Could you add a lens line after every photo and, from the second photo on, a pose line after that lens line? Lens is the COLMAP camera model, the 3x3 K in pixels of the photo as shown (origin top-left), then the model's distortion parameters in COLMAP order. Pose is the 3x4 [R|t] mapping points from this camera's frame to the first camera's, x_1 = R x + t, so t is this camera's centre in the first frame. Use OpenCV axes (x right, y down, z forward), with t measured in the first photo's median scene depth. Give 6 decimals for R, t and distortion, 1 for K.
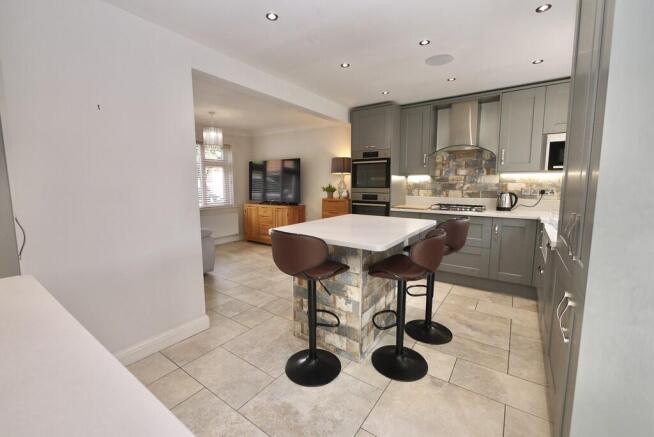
lens RADIAL K [[273.4, 0, 326.6], [0, 273.4, 214.9], [0, 0, 1]] dist [0.000487, 0.000054]
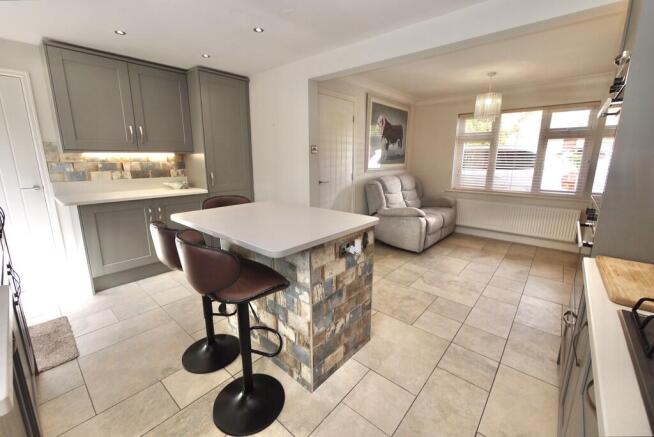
lens RADIAL K [[273.4, 0, 326.6], [0, 273.4, 214.9], [0, 0, 1]] dist [0.000487, 0.000054]
pose [[-0.100355, 0.203835, -0.973848, 0.858070], [-0.116027, 0.969714, 0.214926, -0.154774], [0.988163, 0.134562, -0.073665, 1.123776]]
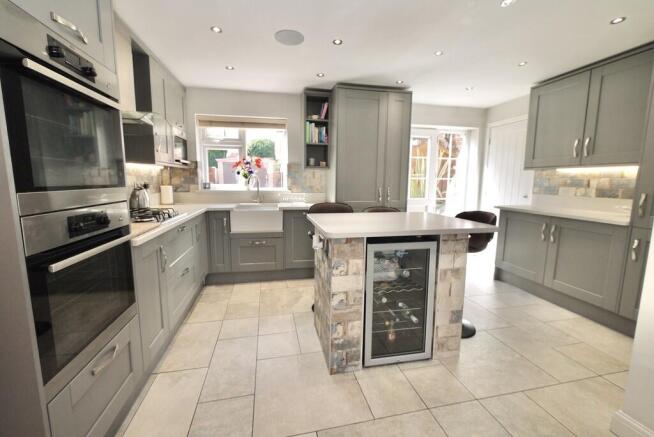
lens RADIAL K [[273.4, 0, 326.6], [0, 273.4, 214.9], [0, 0, 1]] dist [0.000487, 0.000054]
pose [[-0.737709, -0.091148, 0.668937, -0.325787], [0.071925, 0.974594, 0.212115, -0.184922], [-0.671276, 0.204592, -0.712412, 1.676080]]
